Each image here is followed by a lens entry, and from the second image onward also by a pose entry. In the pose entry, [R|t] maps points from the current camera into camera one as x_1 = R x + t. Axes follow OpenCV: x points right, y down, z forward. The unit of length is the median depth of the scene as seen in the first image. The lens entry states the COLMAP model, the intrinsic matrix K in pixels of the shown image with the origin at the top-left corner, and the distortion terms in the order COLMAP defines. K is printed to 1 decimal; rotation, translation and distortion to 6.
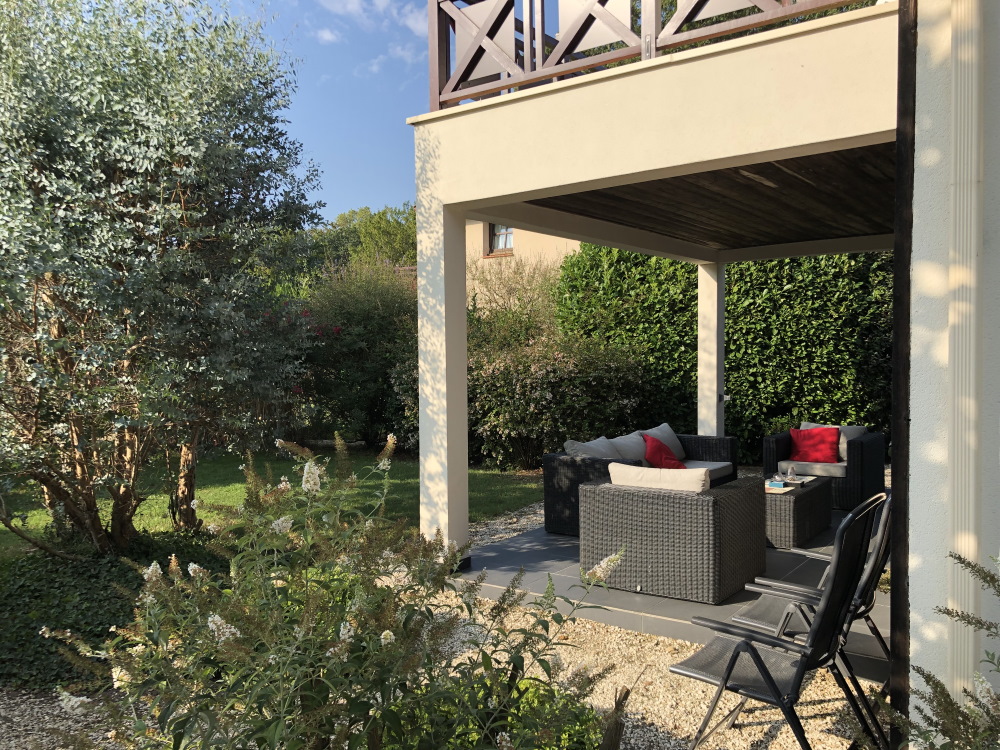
lens RADIAL K [[814.9, 0, 500.1], [0, 814.9, 374.5], [0, 0, 1]] dist [0.005703, 0.005147]
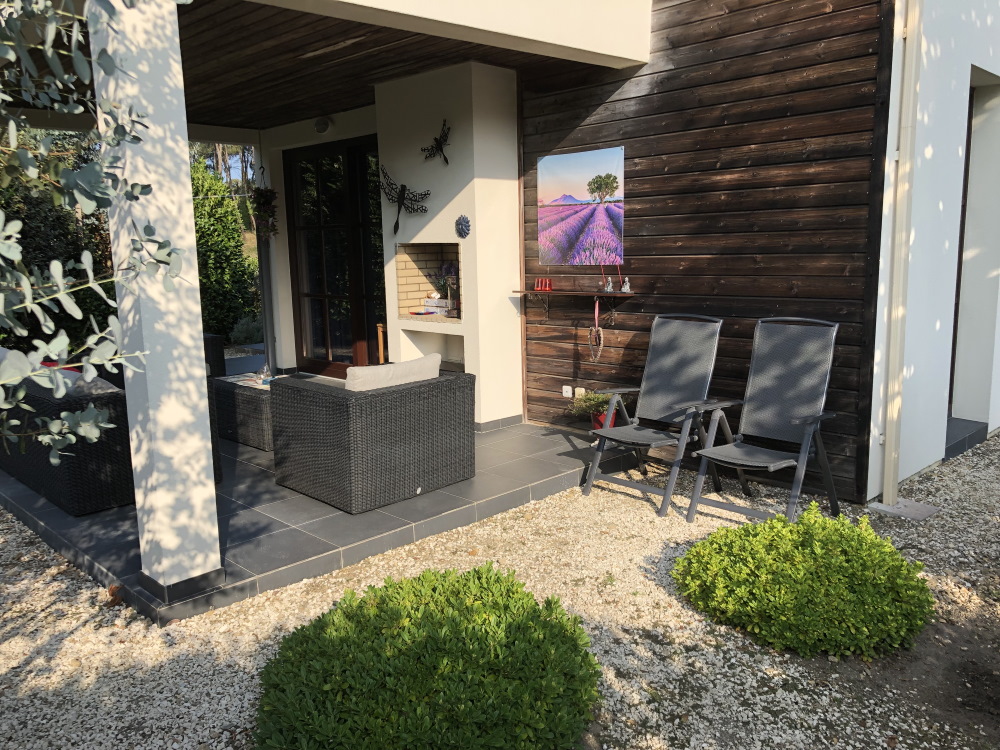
lens RADIAL K [[814.9, 0, 497.7], [0, 814.9, 373.5], [0, 0, 1]] dist [0.005703, 0.005147]
pose [[0.163525, -0.154200, 0.974414, -0.623864], [0.056062, 0.987565, 0.146873, 0.008235], [-0.984945, 0.030610, 0.170136, 0.669473]]
